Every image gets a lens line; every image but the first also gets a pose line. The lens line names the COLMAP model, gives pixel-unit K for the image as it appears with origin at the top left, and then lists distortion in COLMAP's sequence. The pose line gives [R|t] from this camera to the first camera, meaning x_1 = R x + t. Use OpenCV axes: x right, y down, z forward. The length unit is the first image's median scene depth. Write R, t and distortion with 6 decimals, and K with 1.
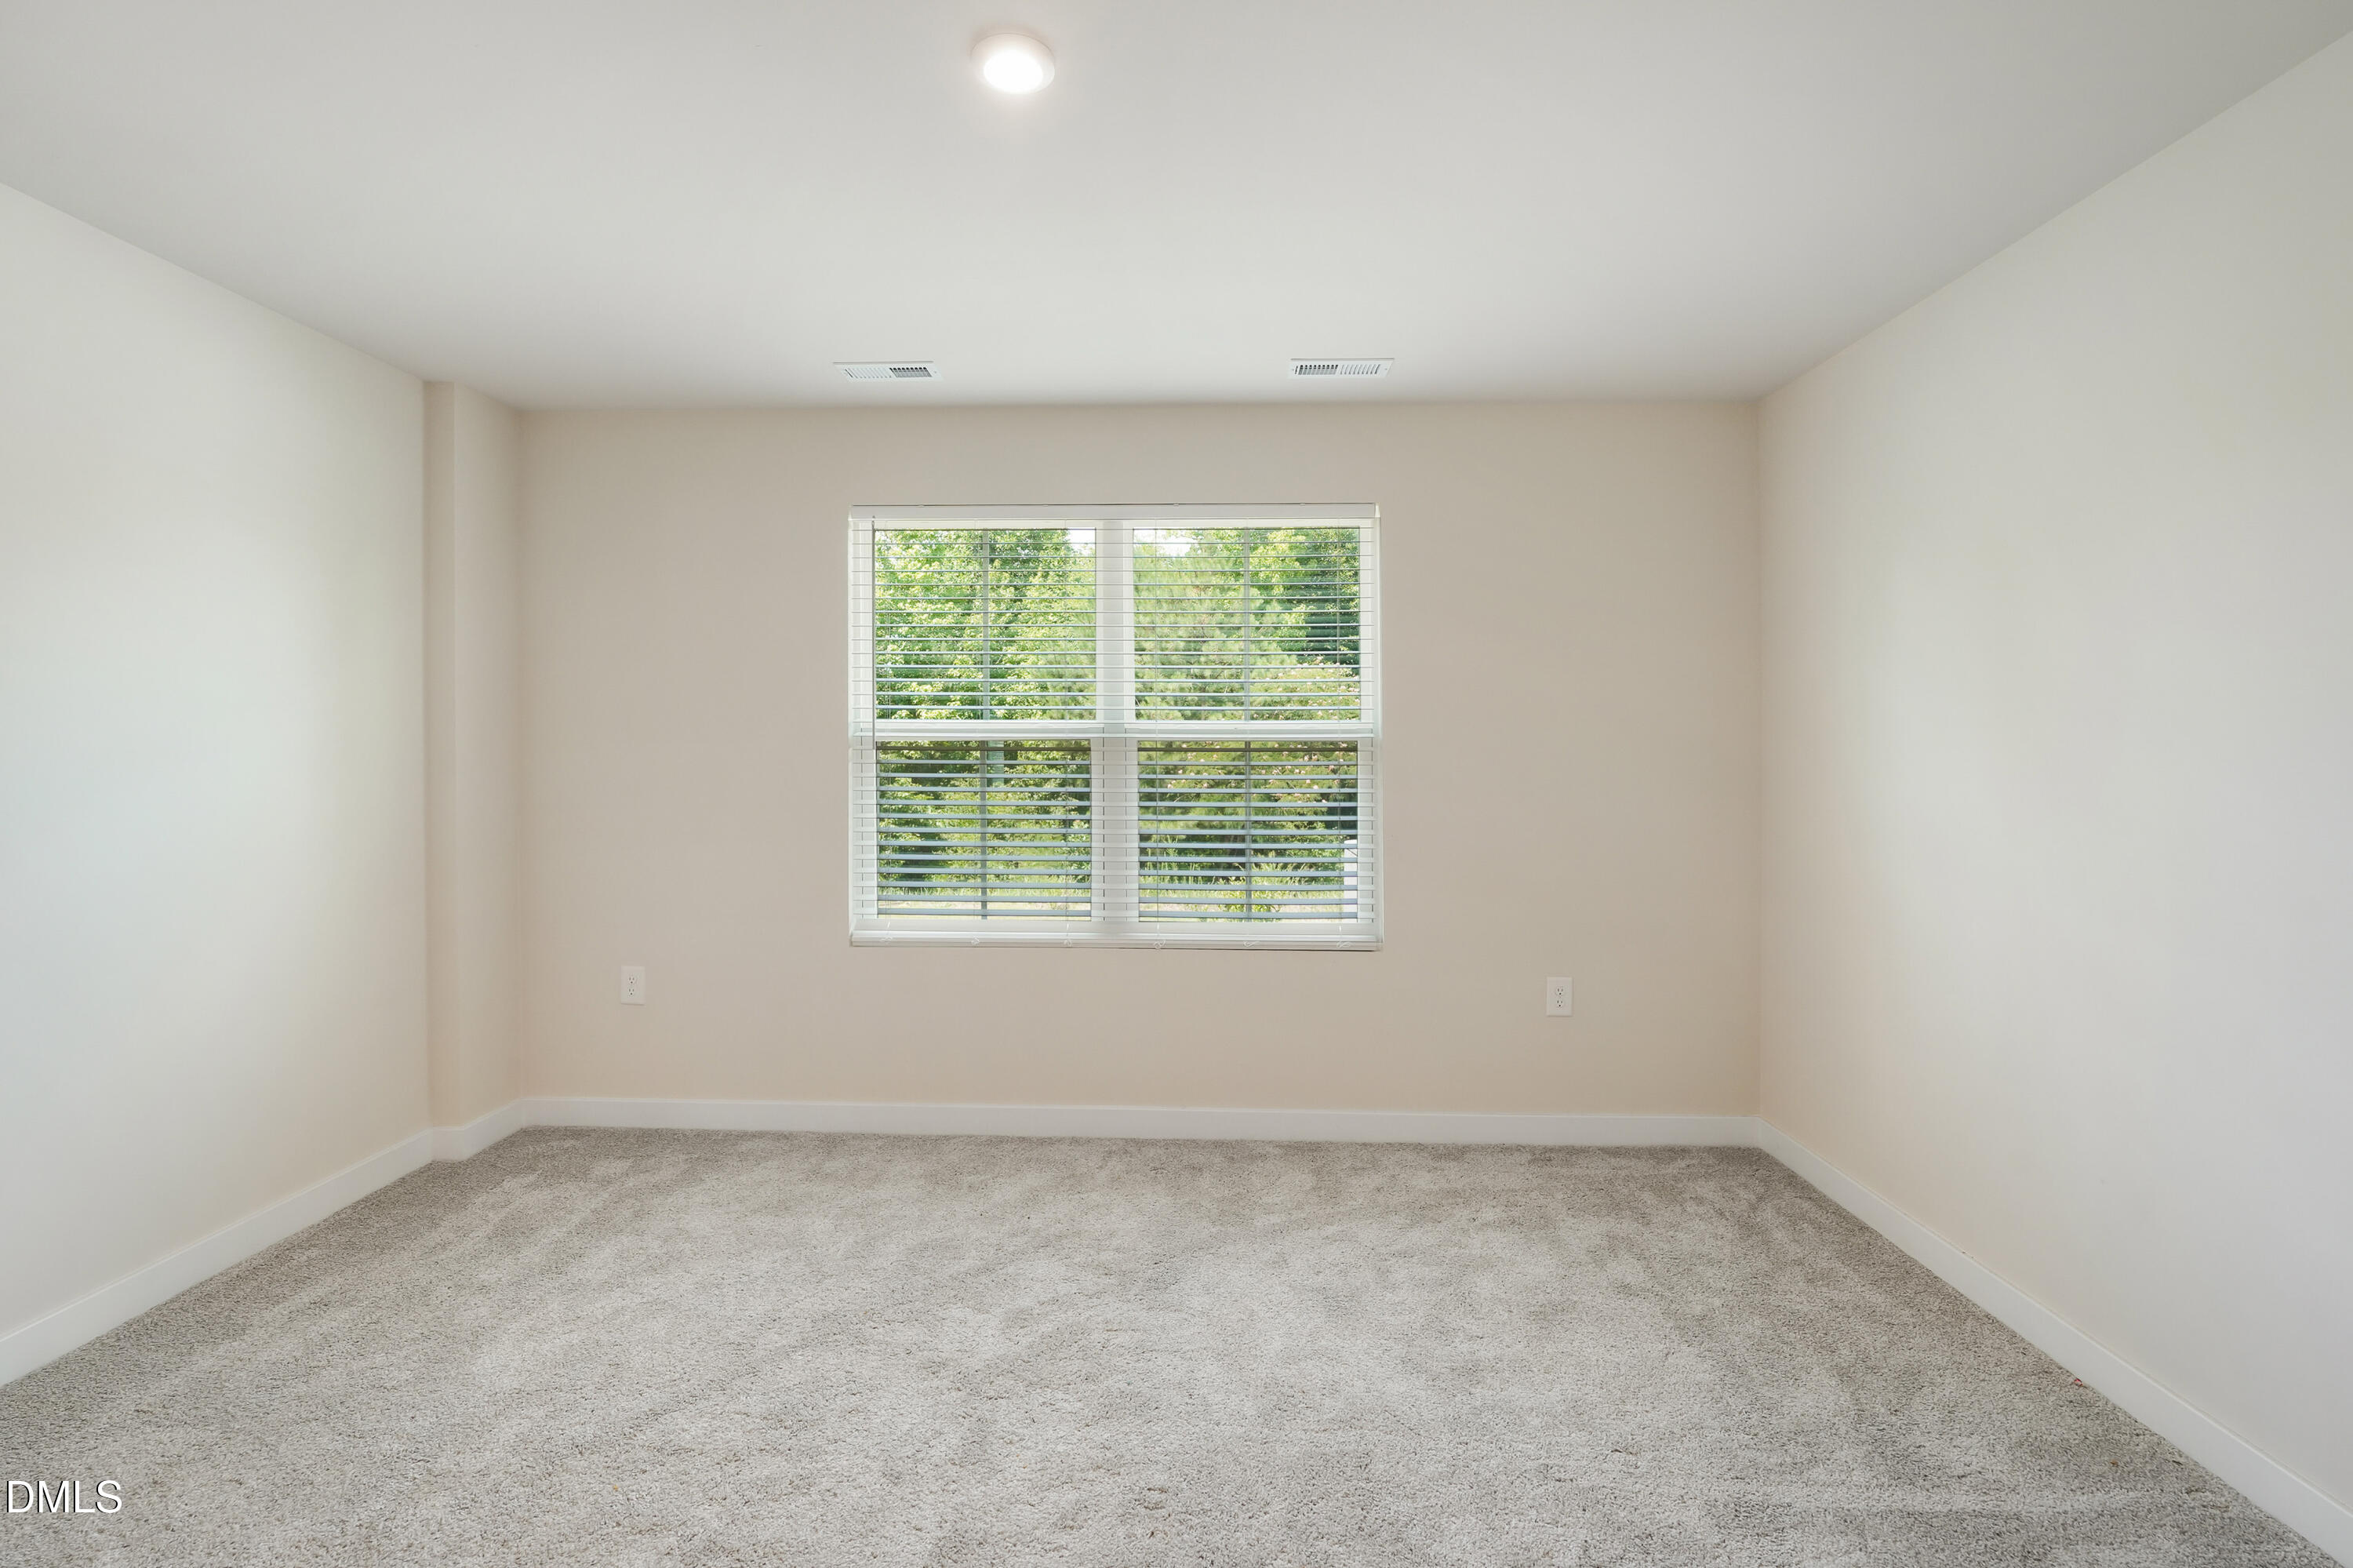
lens RADIAL K [[1065.9, 0, 1176.5], [0, 1065.9, 784.0], [0, 0, 1]] dist [-0.000328, -0.000016]
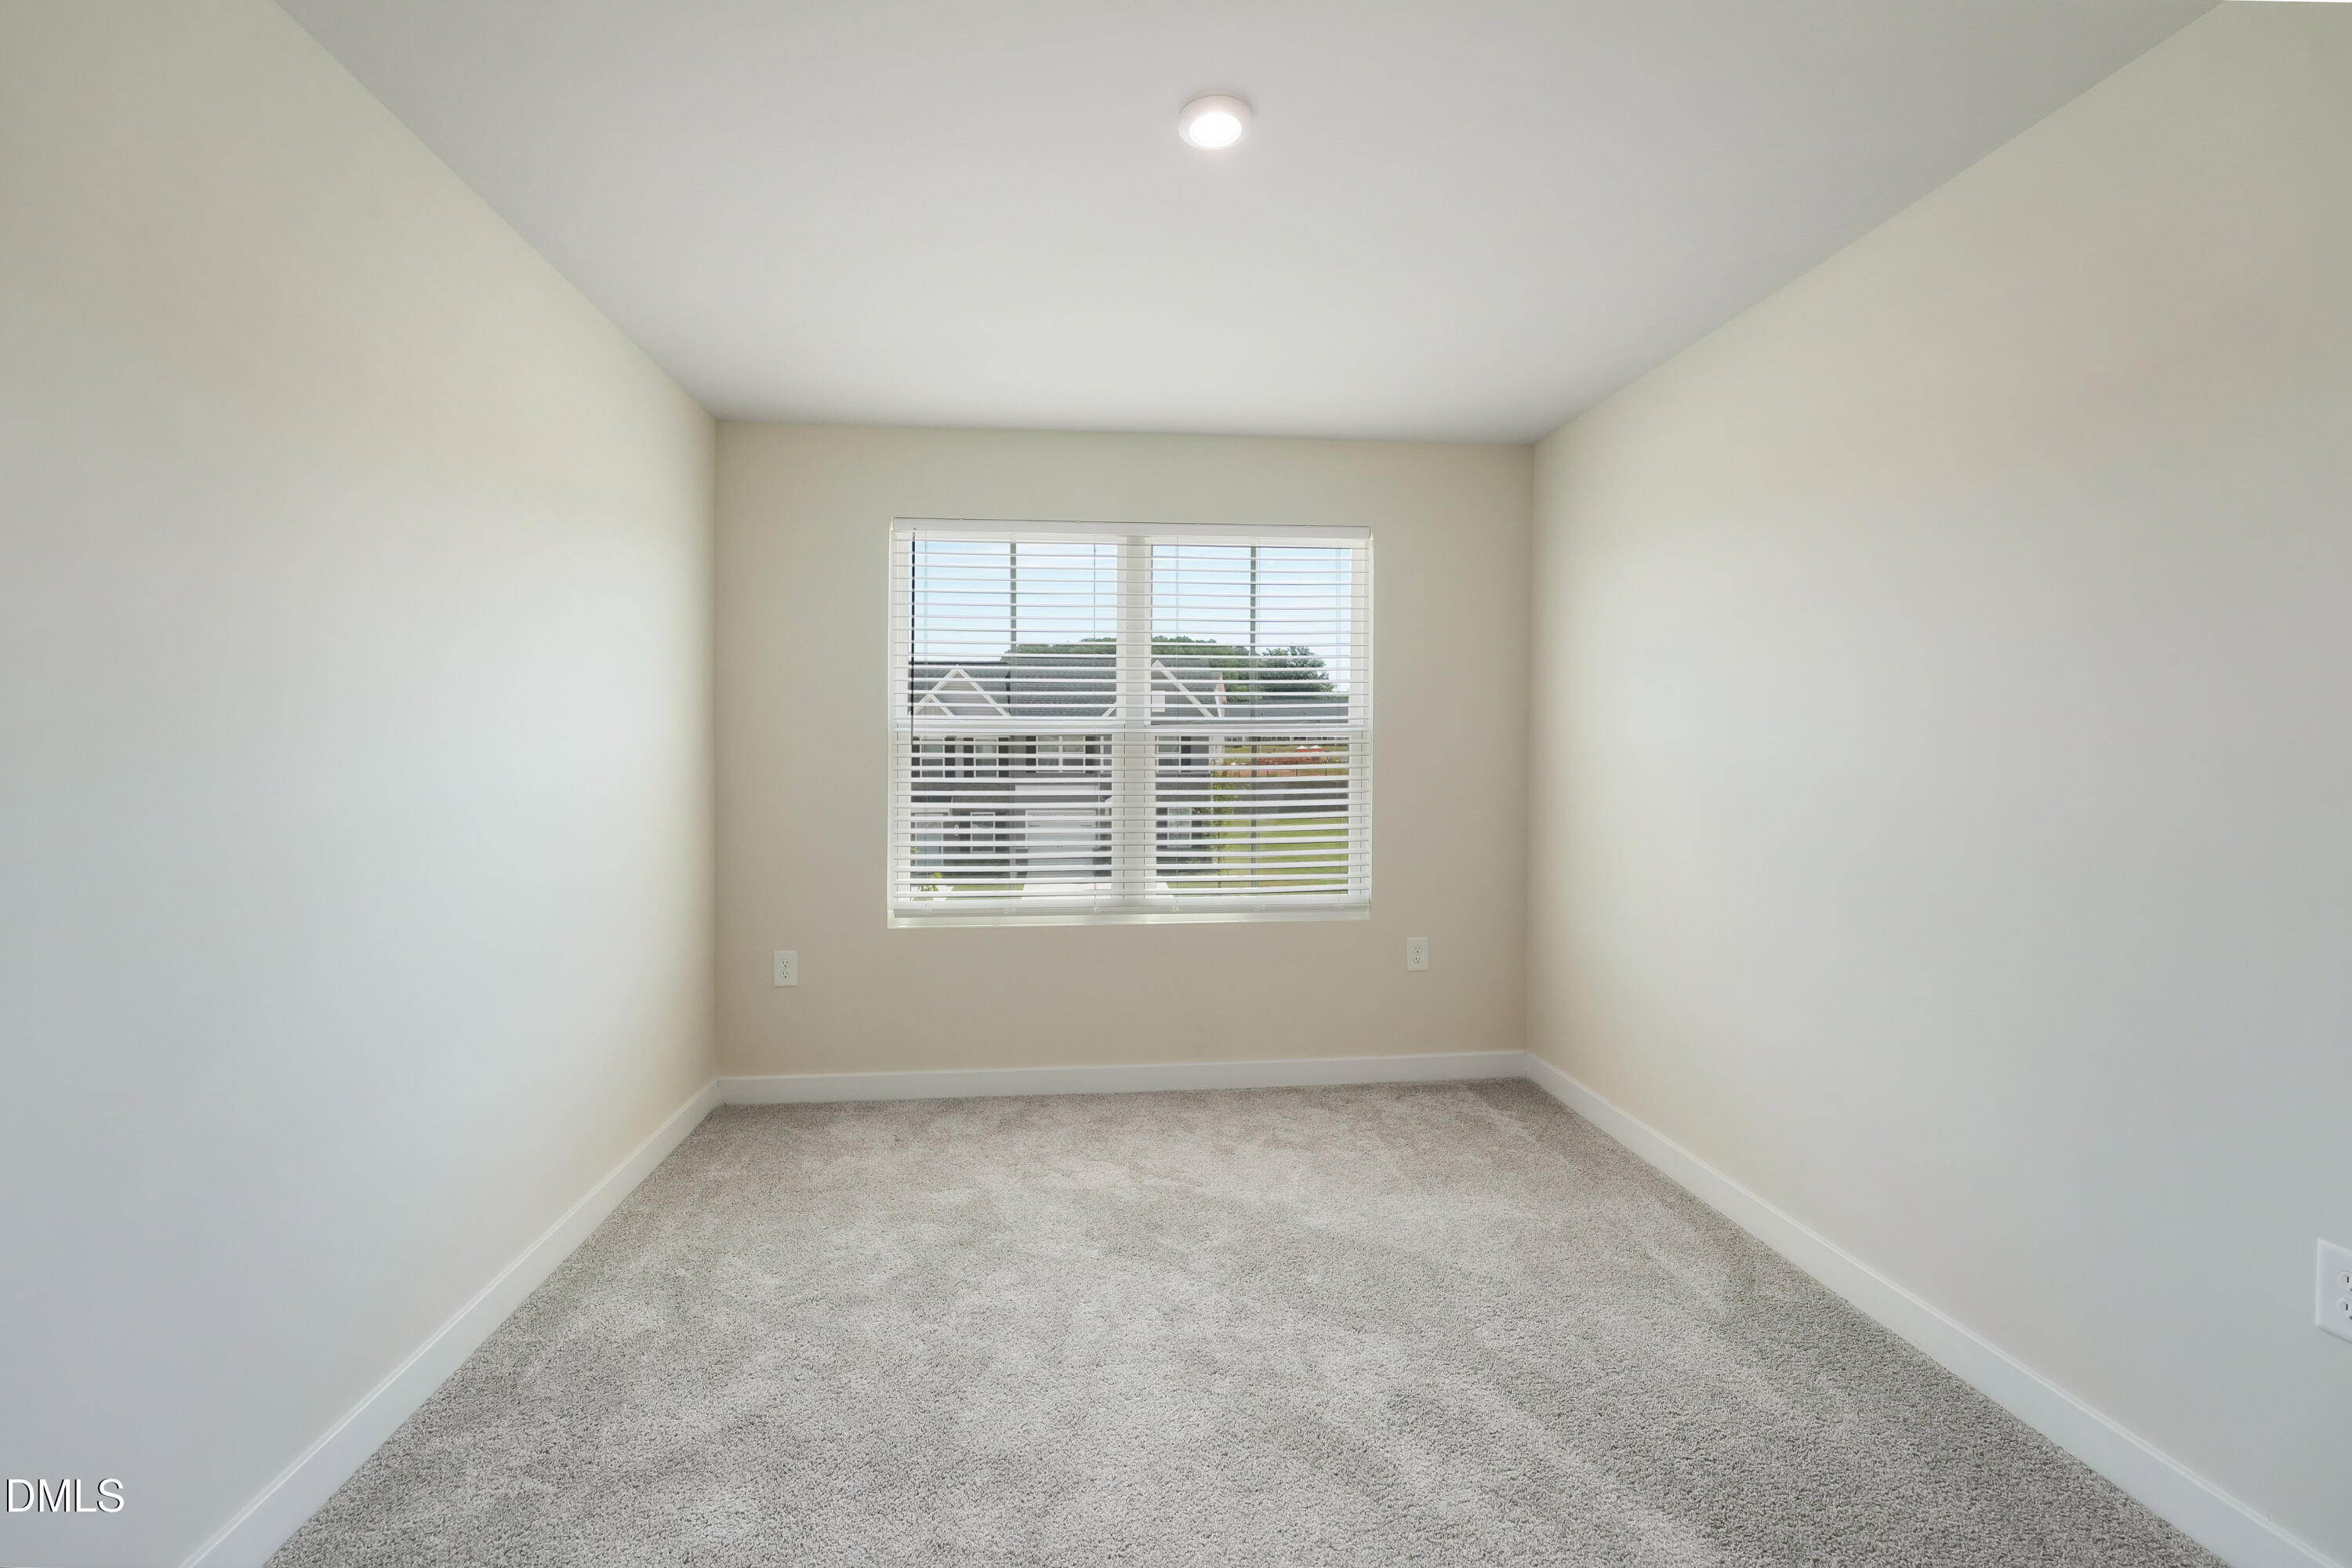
lens RADIAL K [[952.6, 0, 1173.4], [0, 952.6, 788.2], [0, 0, 1]] dist [0.000517, 0.000061]
pose [[0.991109, -0.011229, 0.132580, -0.155134], [0.009344, 0.999846, 0.014835, -0.000477], [-0.132726, -0.013464, 0.991061, 0.008002]]
